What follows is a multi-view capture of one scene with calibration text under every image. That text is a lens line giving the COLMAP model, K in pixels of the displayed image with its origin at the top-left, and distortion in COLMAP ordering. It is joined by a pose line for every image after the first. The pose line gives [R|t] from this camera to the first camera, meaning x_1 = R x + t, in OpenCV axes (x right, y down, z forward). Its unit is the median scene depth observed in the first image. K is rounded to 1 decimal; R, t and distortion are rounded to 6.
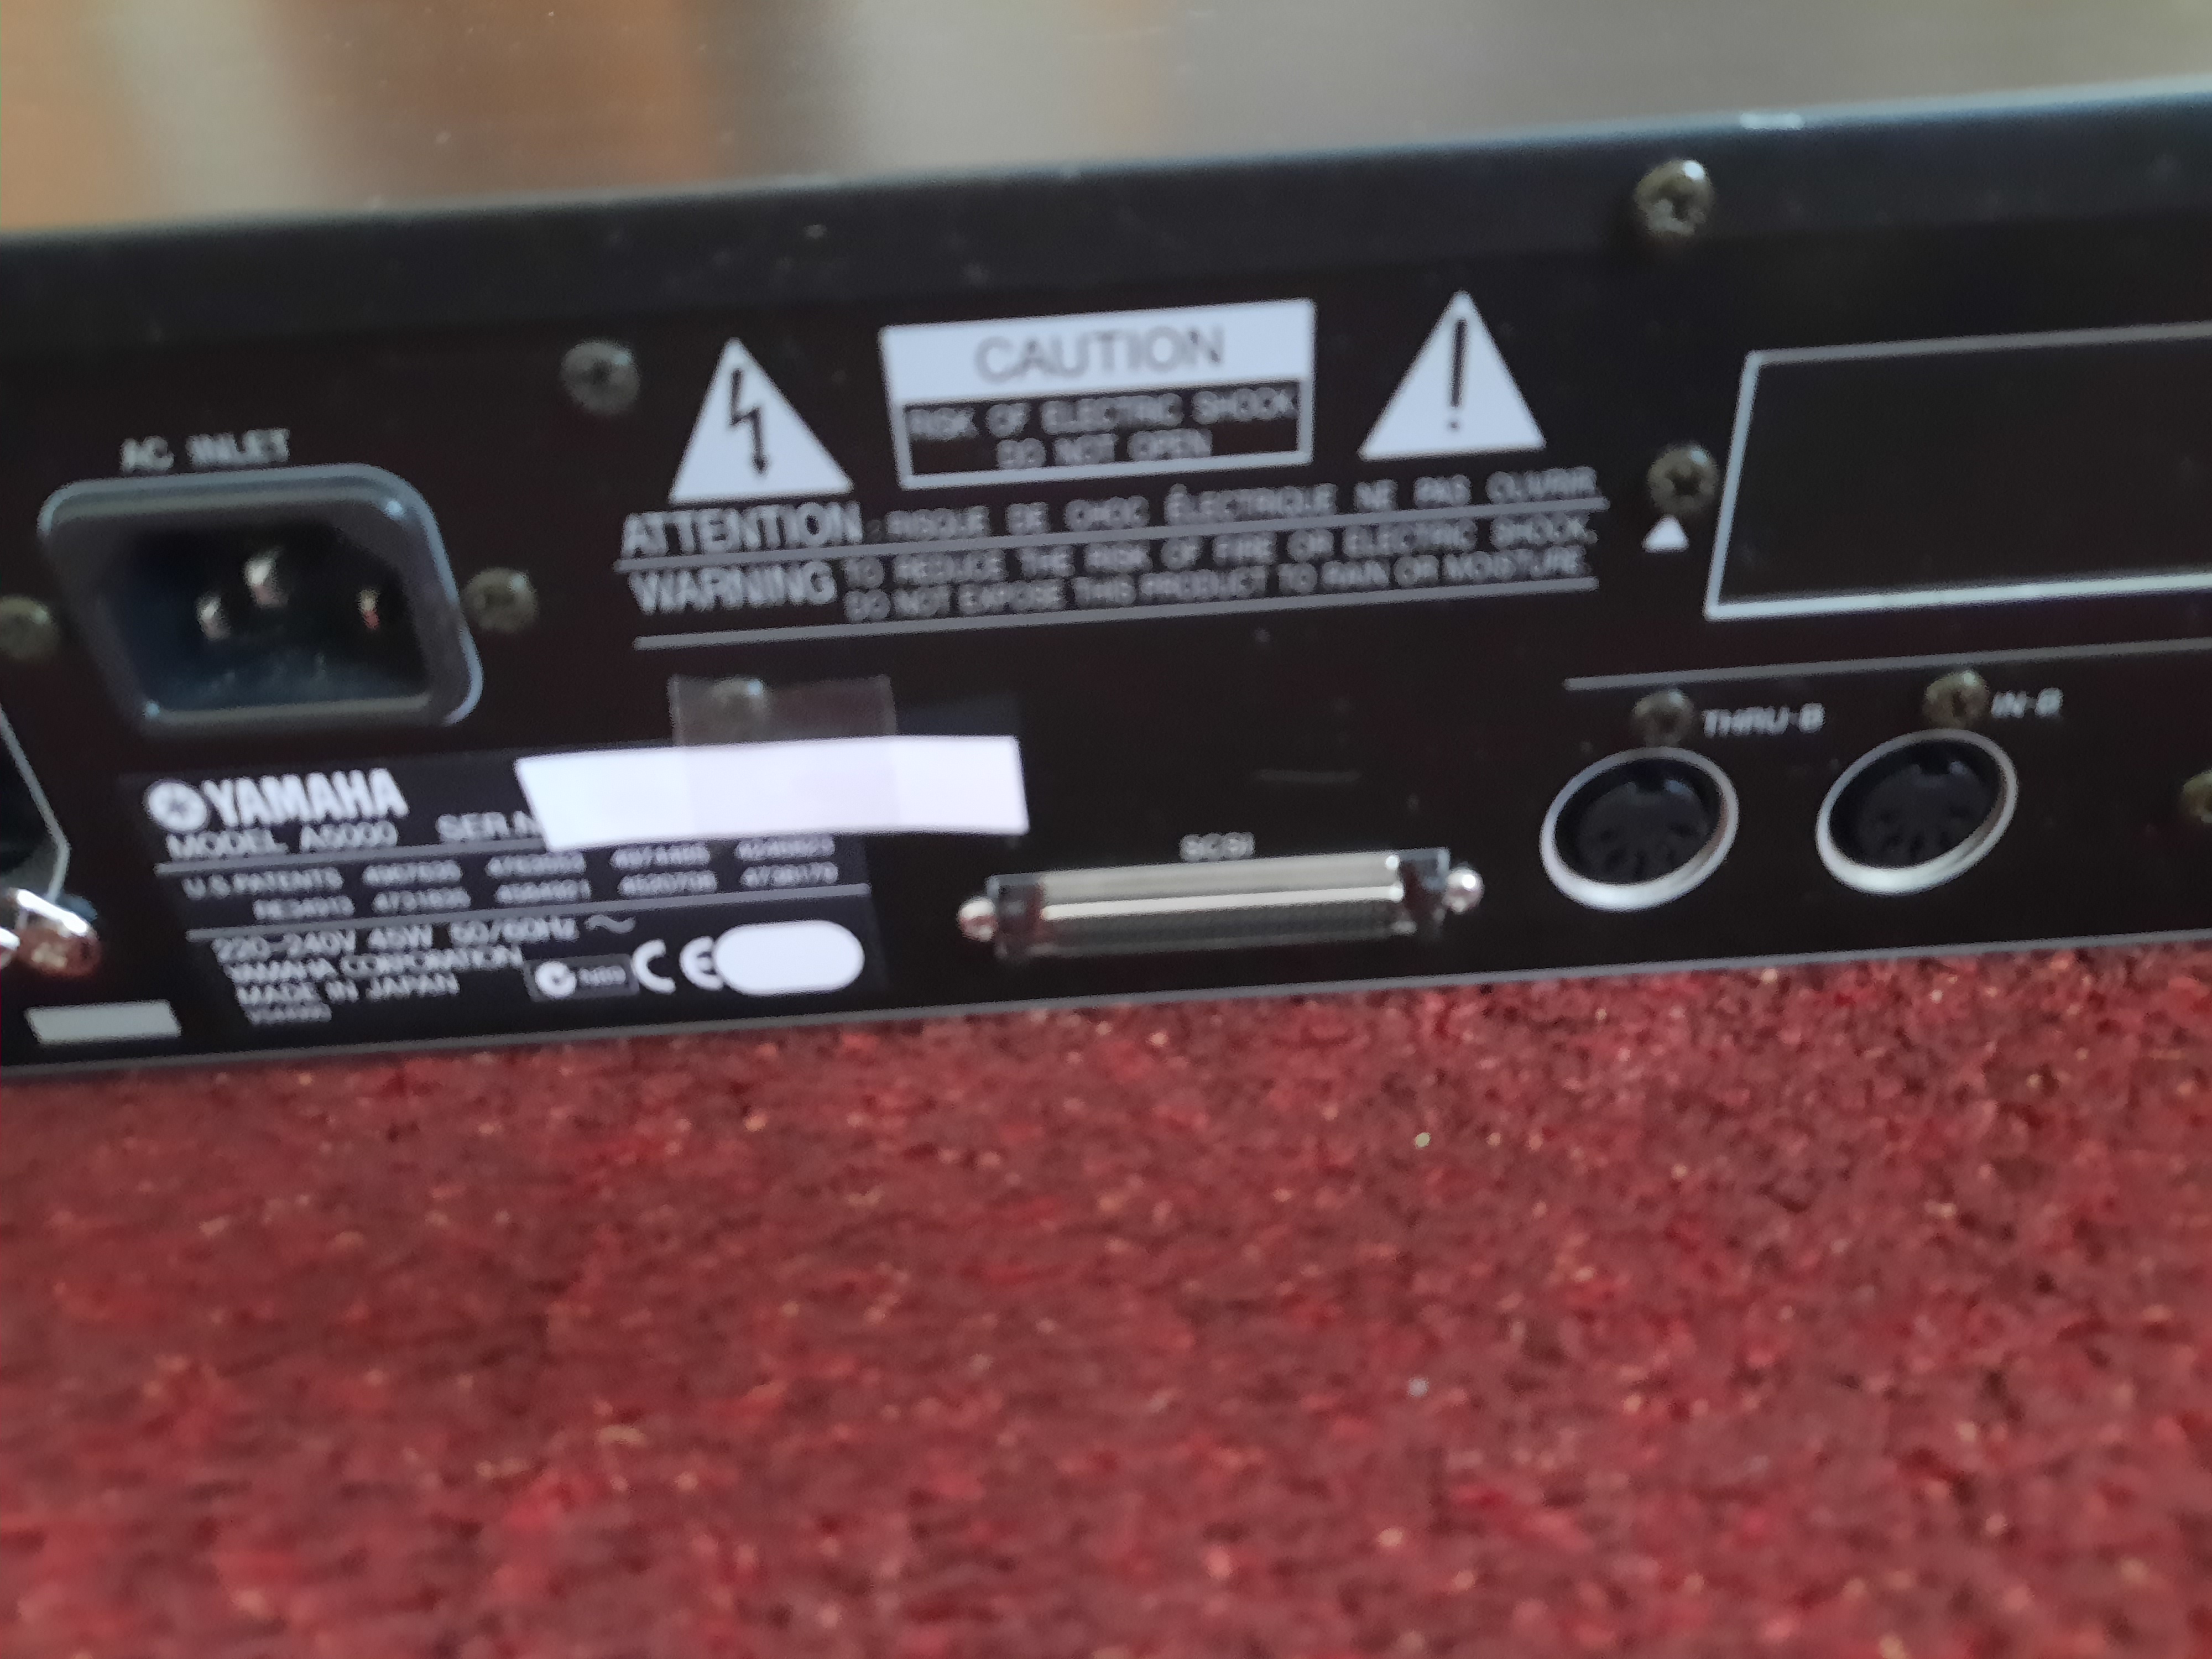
lens RADIAL K [[1591.5, 0, 1112.9], [0, 1591.5, 829.6], [0, 0, 1]] dist [0.005993, -0.014661]
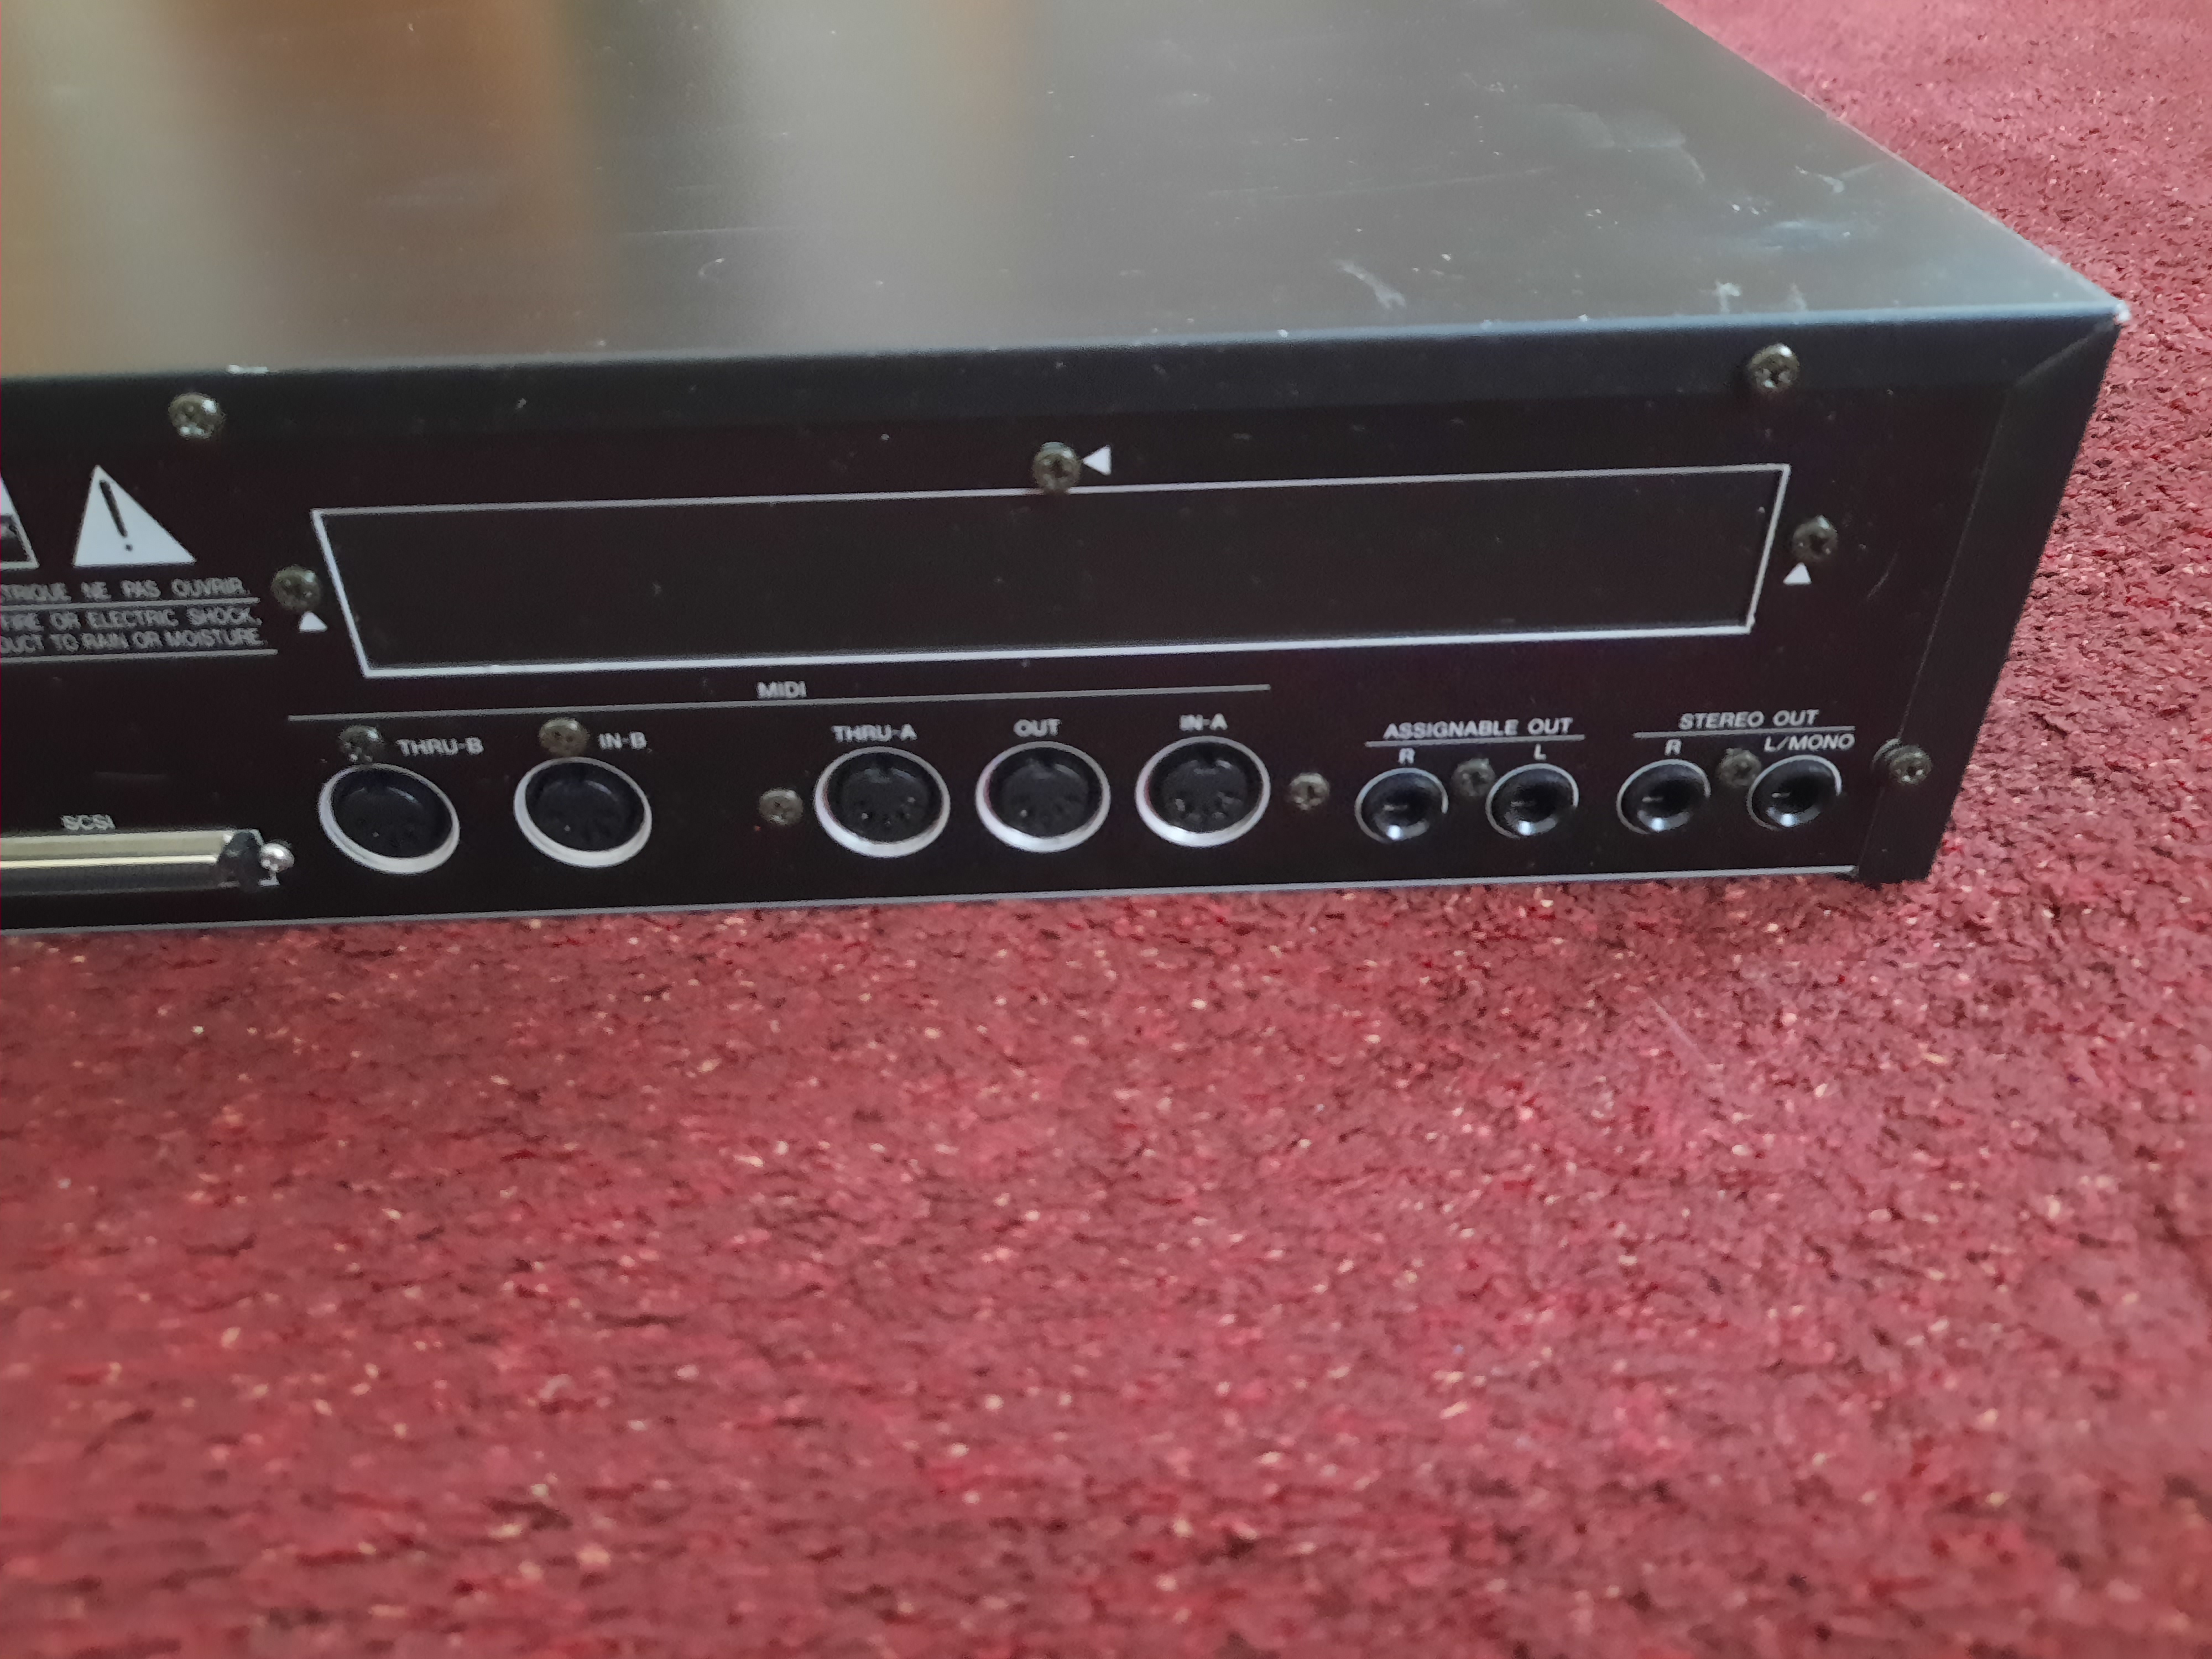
lens RADIAL K [[1591.5, 0, 1089.8], [0, 1591.5, 823.5], [0, 0, 1]] dist [0.005993, -0.014661]
pose [[0.998442, 0.026749, 0.048969, 0.984378], [-0.028276, 0.999126, 0.030771, -0.063763], [-0.048103, -0.032107, 0.998326, -0.504294]]
